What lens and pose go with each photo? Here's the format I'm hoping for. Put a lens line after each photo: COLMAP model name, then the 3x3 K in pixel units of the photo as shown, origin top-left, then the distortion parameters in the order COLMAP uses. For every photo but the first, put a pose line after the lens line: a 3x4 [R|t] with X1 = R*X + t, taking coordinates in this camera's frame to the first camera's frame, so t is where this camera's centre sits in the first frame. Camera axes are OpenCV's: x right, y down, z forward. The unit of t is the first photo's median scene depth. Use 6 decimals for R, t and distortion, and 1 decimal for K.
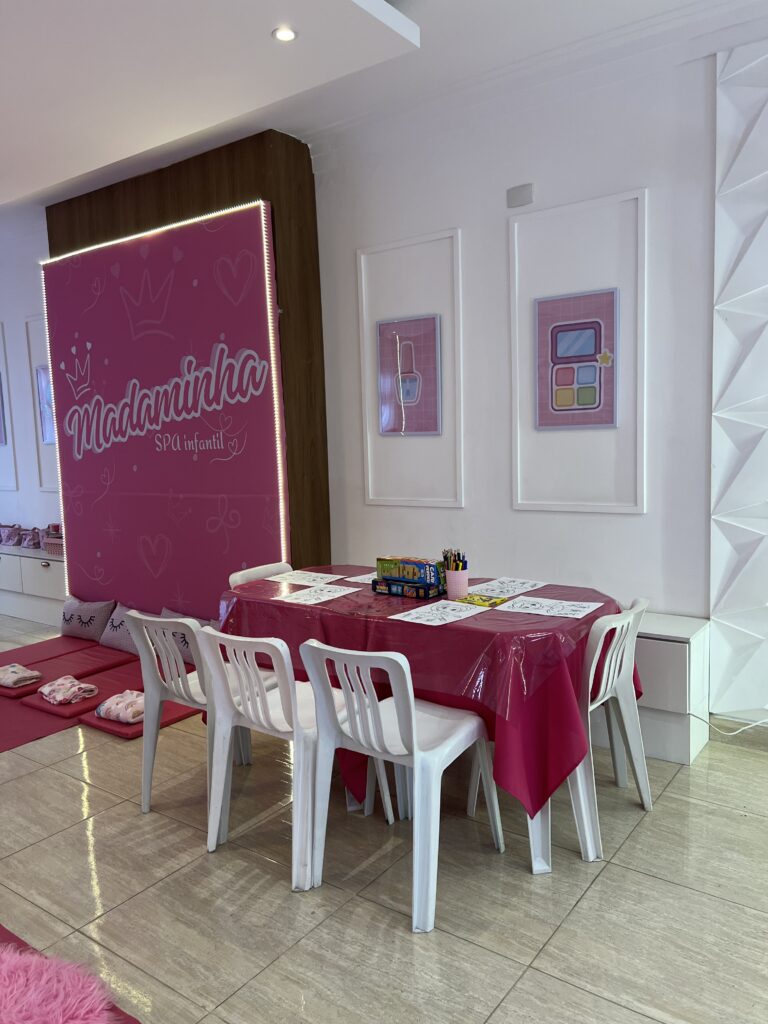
lens RADIAL K [[764.7, 0, 383.5], [0, 764.7, 516.9], [0, 0, 1]] dist [0.012519, 0.000071]
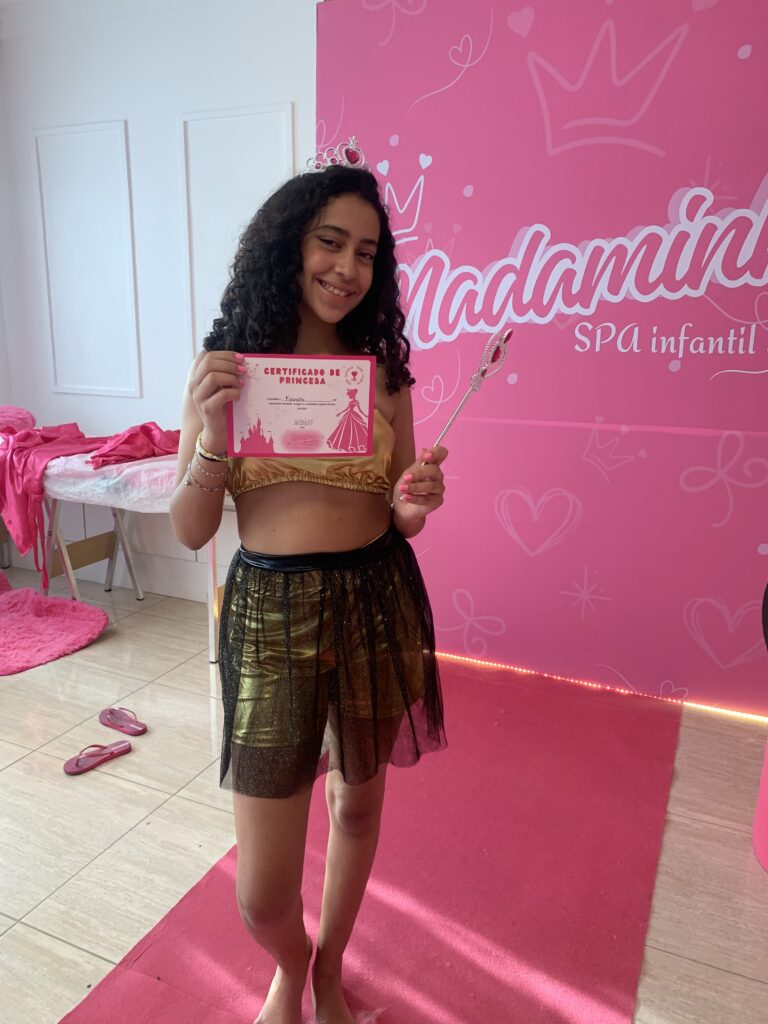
lens RADIAL K [[797.7, 0, 386.9], [0, 797.7, 514.9], [0, 0, 1]] dist [0.005832, -0.001946]
pose [[0.978344, 0.000183, 0.206984, -0.578879], [-0.024712, 0.992950, 0.115929, -0.028304], [-0.205504, -0.118533, 0.971451, 0.415652]]
